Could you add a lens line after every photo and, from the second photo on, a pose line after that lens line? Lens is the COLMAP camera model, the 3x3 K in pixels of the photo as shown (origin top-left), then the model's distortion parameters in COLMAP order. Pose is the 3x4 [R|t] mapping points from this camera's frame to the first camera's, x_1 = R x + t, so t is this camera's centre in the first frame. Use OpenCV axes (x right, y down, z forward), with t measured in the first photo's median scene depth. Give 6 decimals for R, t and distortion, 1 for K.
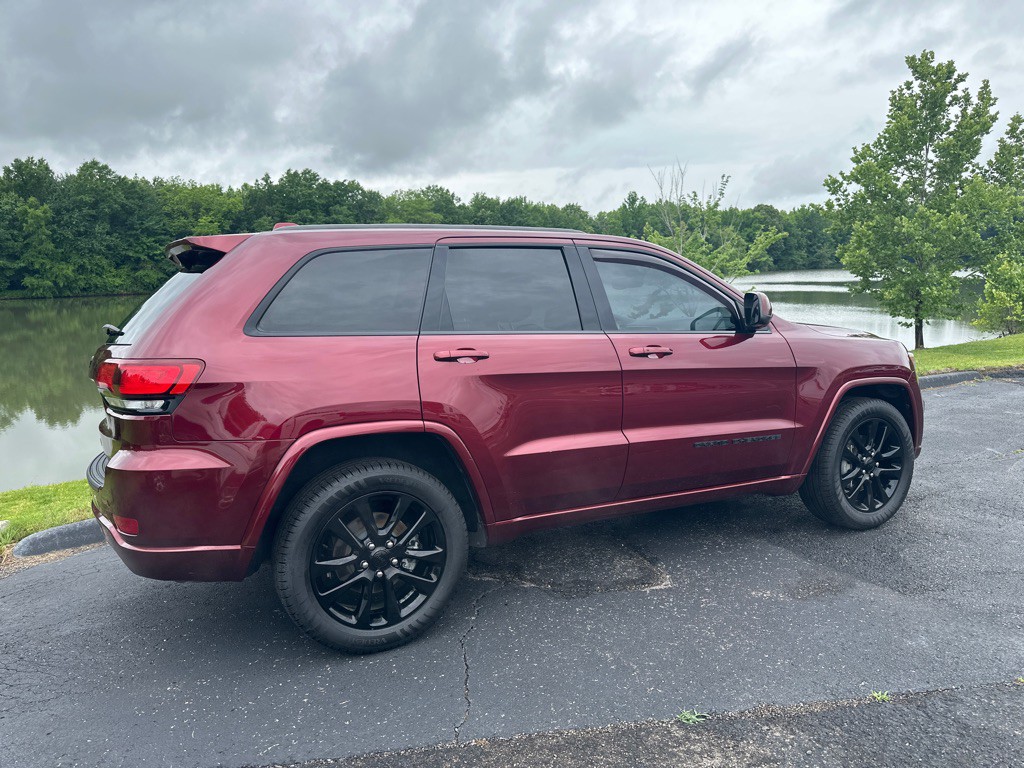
lens RADIAL K [[715.6, 0, 511.9], [0, 715.6, 386.3], [0, 0, 1]] dist [0.050112, -0.061187]
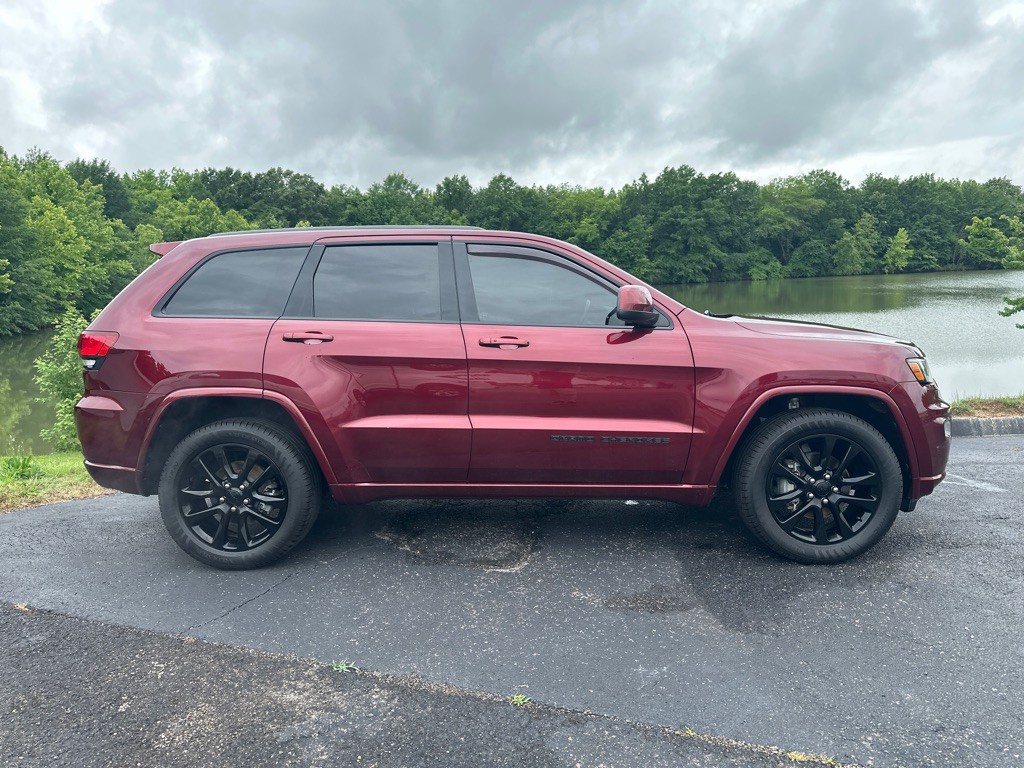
lens RADIAL K [[715.6, 0, 514.2], [0, 715.6, 394.0], [0, 0, 1]] dist [0.050112, -0.061187]
pose [[0.876315, 0.069776, -0.476658, 0.580716], [-0.061456, 0.997563, 0.033044, -0.007593], [0.477802, 0.000337, 0.878468, 0.089714]]
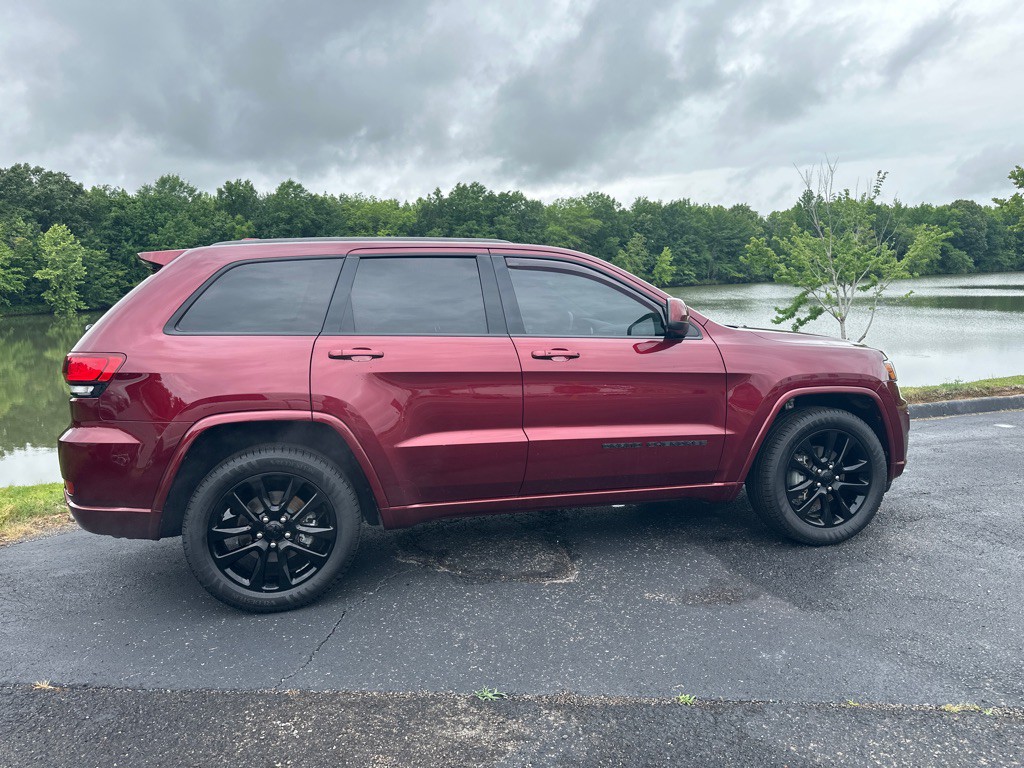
lens RADIAL K [[715.6, 0, 510.1], [0, 715.6, 383.7], [0, 0, 1]] dist [0.050112, -0.061187]
pose [[0.974429, 0.024392, -0.223368, 0.300929], [-0.026904, 0.999604, -0.008210, 0.003739], [0.223079, 0.014009, 0.974700, -0.023172]]
